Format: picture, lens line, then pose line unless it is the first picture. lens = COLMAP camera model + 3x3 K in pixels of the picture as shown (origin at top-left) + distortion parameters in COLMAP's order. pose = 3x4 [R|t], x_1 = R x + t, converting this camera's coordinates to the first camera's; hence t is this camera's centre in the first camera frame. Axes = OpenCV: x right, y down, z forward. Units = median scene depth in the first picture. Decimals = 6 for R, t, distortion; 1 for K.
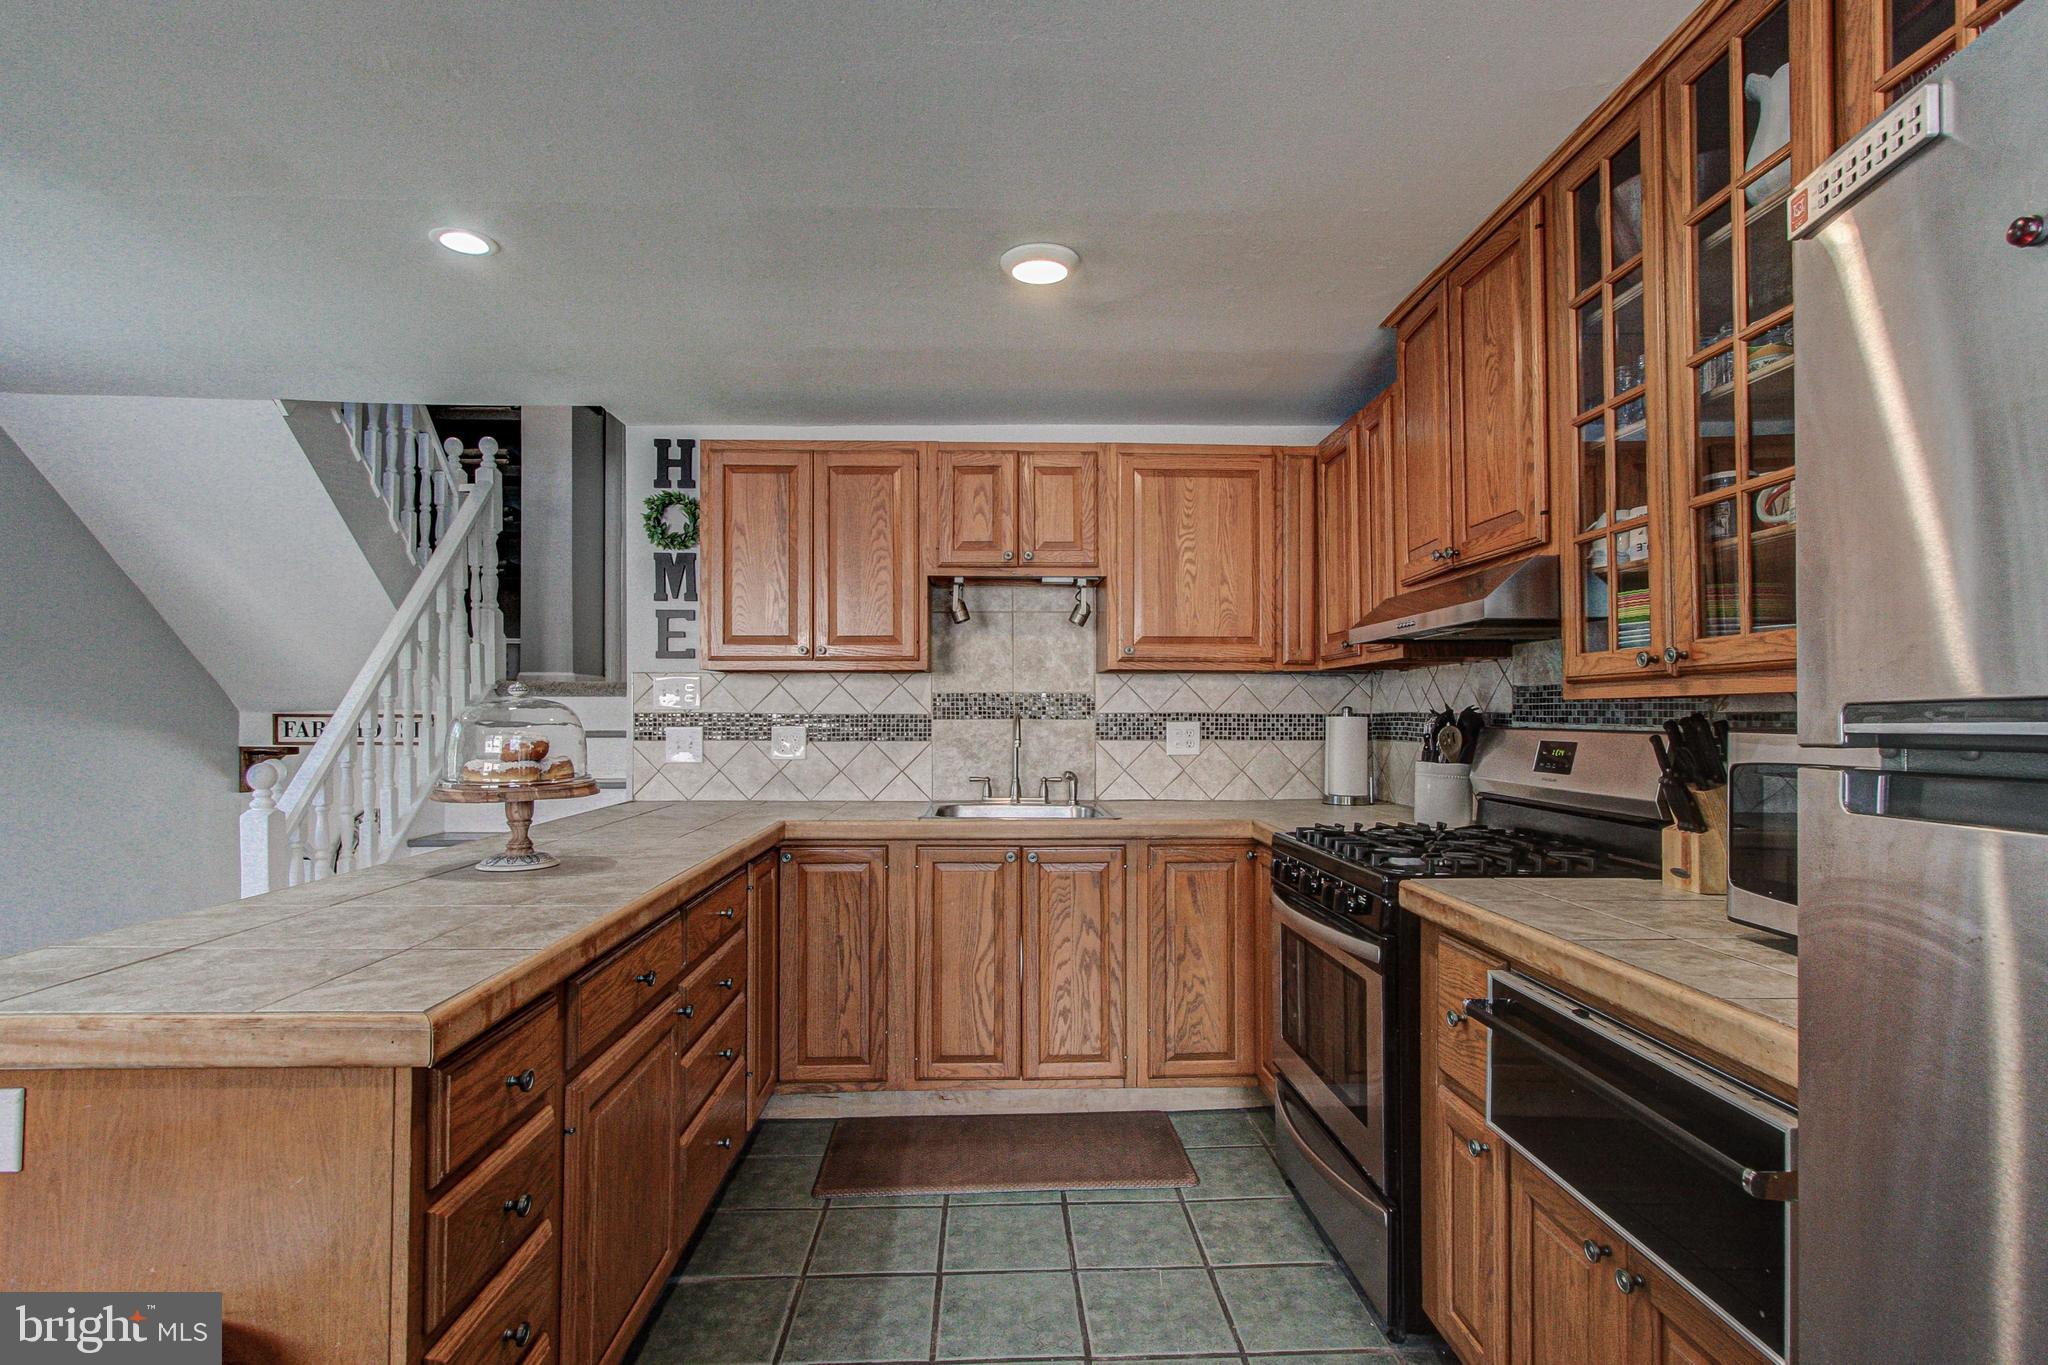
lens RADIAL K [[993.2, 0, 1028.2], [0, 993.2, 698.9], [0, 0, 1]] dist [-0.002899, 0.002039]
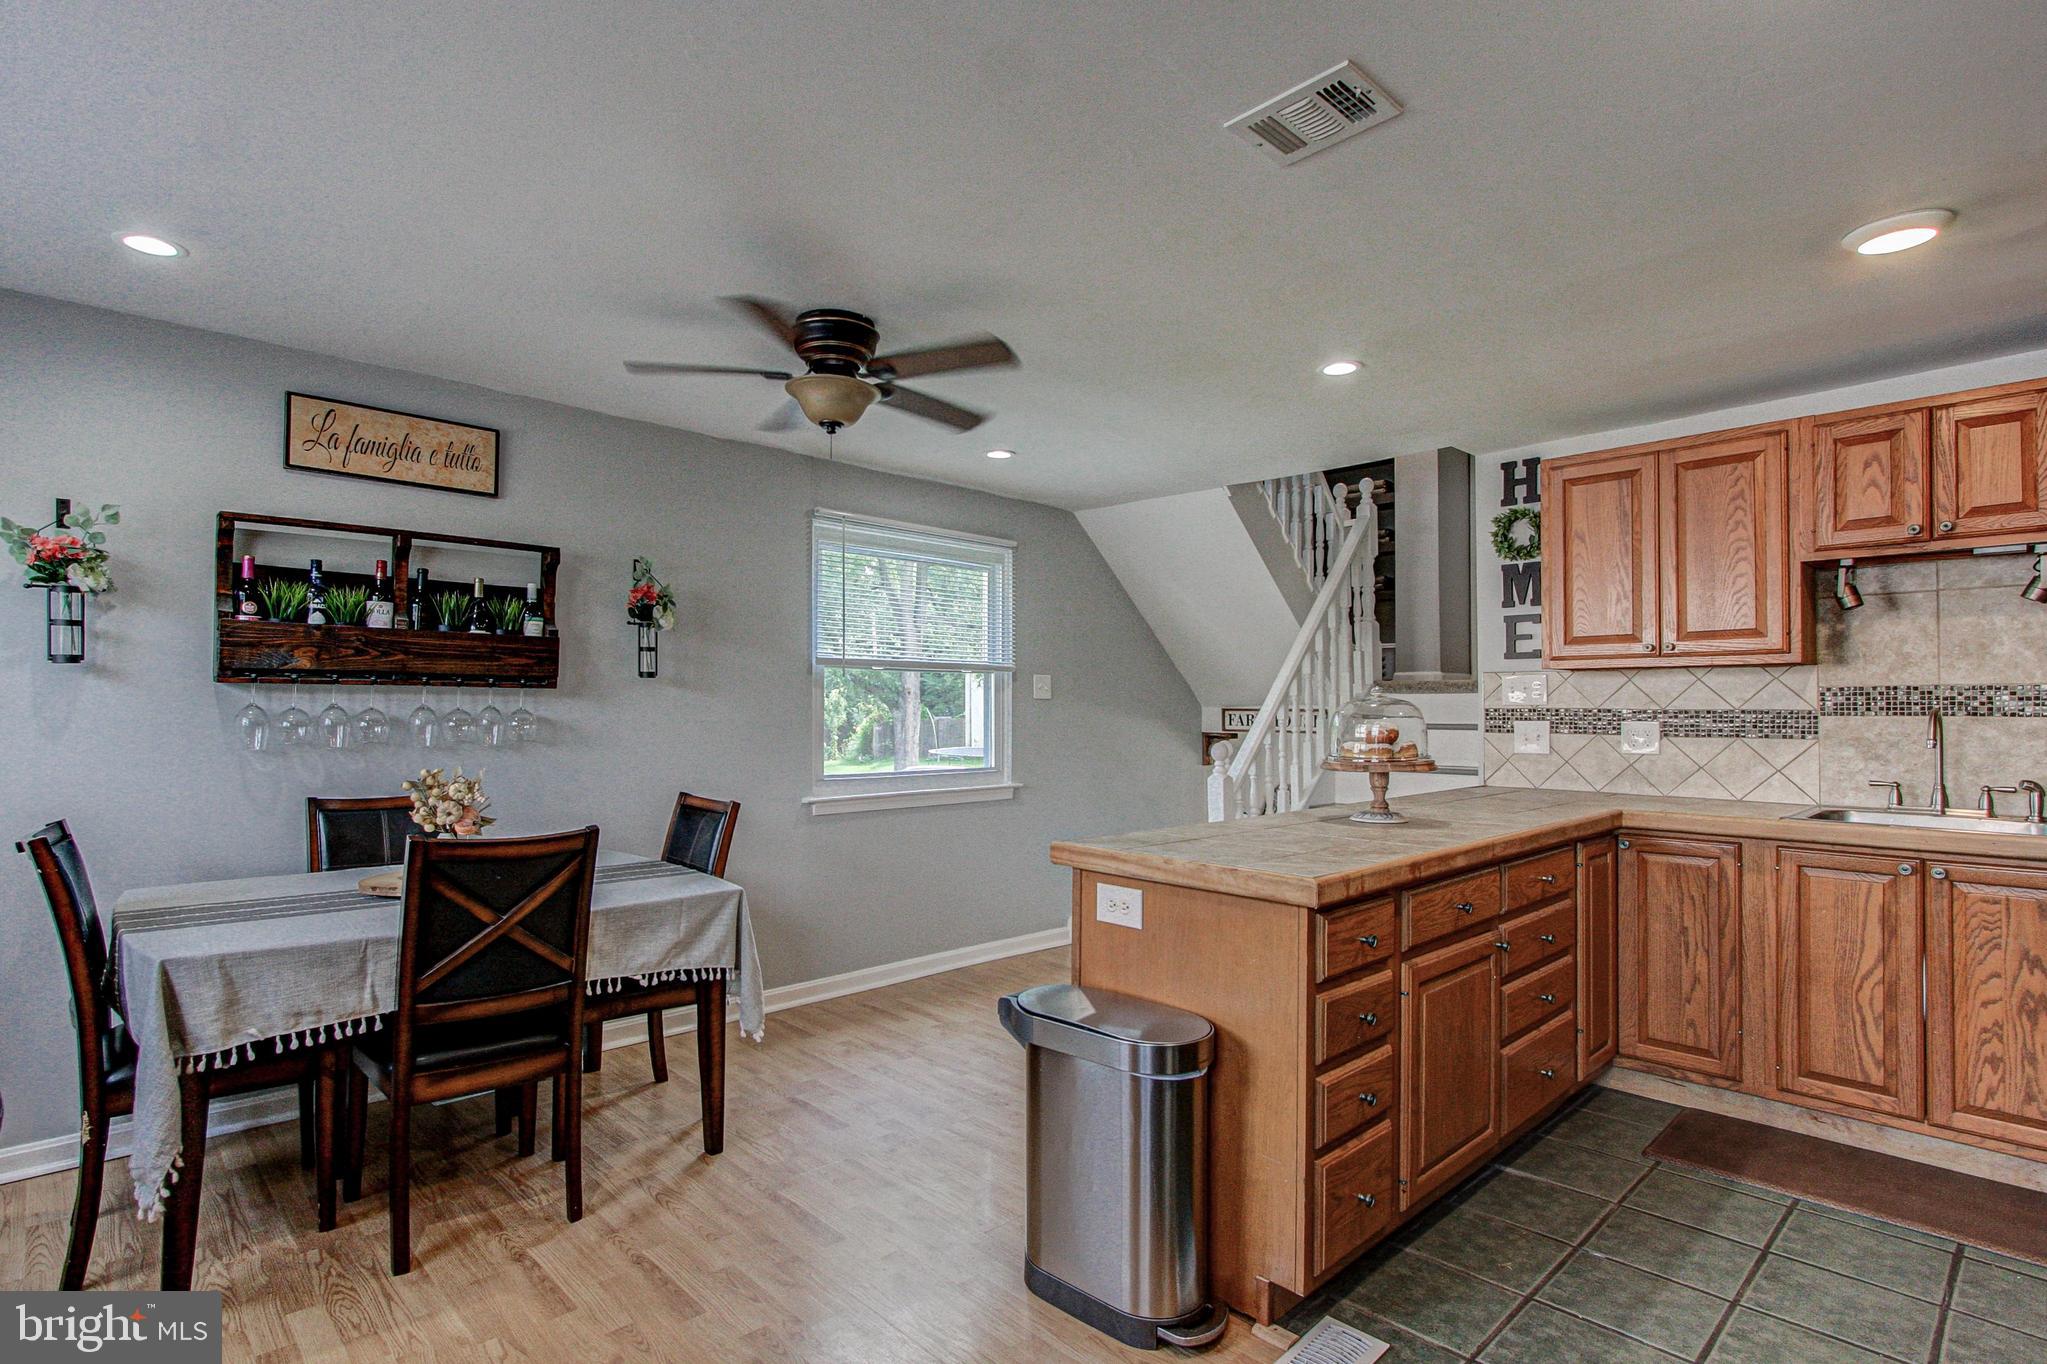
lens RADIAL K [[1034.0, 0, 996.0], [0, 1034.0, 698.6], [0, 0, 1]] dist [0.002710, 0.000854]
pose [[0.655876, -0.005298, -0.754850, 0.138018], [0.010098, 0.999947, 0.001756, -0.004908], [0.754801, -0.008774, 0.655895, -0.211277]]
